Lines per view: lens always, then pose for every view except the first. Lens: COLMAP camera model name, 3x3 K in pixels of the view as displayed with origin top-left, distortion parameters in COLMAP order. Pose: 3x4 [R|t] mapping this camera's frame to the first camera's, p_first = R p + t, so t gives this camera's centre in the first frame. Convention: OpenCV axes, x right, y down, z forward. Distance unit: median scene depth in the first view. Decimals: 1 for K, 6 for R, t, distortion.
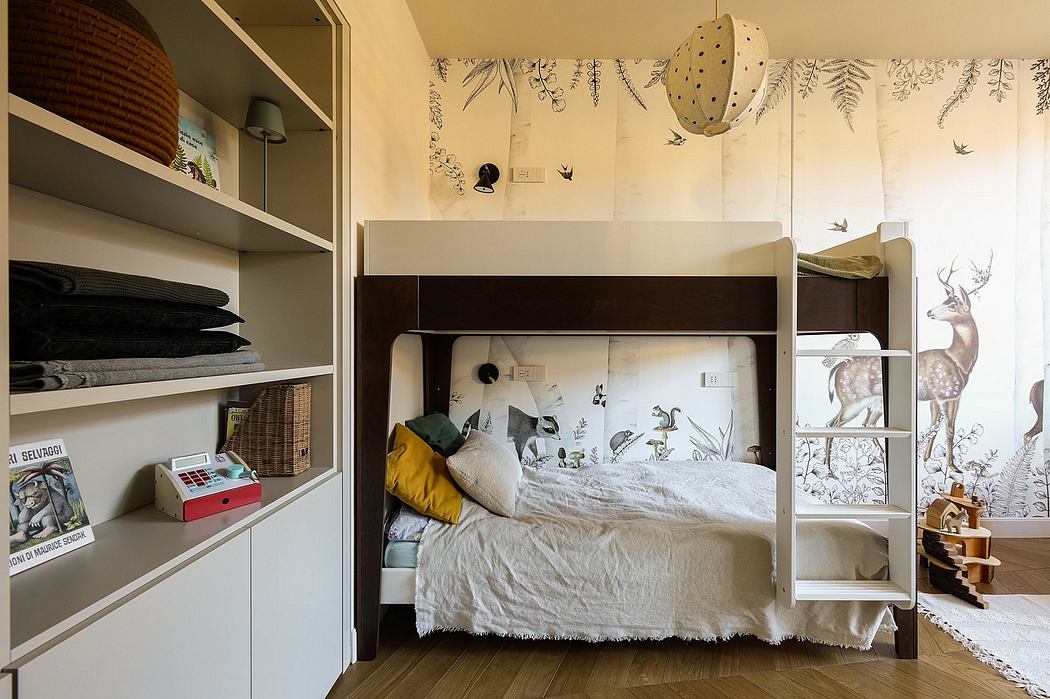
lens RADIAL K [[427.4, 0, 527.5], [0, 427.4, 337.6], [0, 0, 1]] dist [-0.014774, -0.000054]
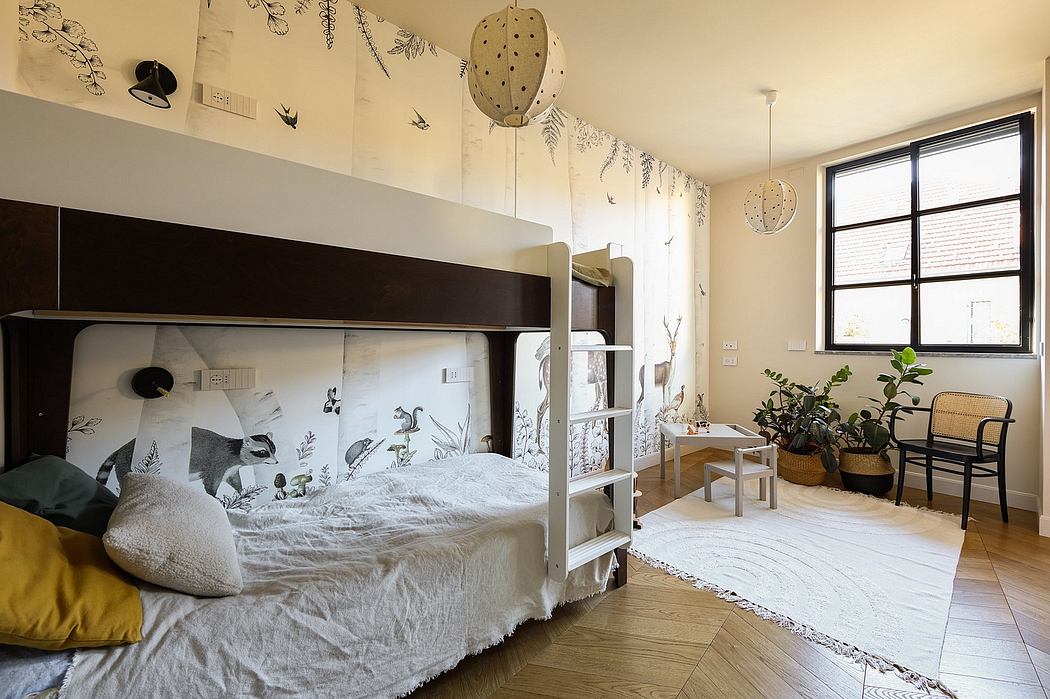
lens RADIAL K [[427.4, 0, 527.5], [0, 427.4, 337.6], [0, 0, 1]] dist [-0.014774, -0.000054]
pose [[0.735960, 0.010183, 0.676949, -0.122290], [-0.017678, 0.999835, 0.004179, 0.003069], [-0.676795, -0.015042, 0.736018, 0.155605]]
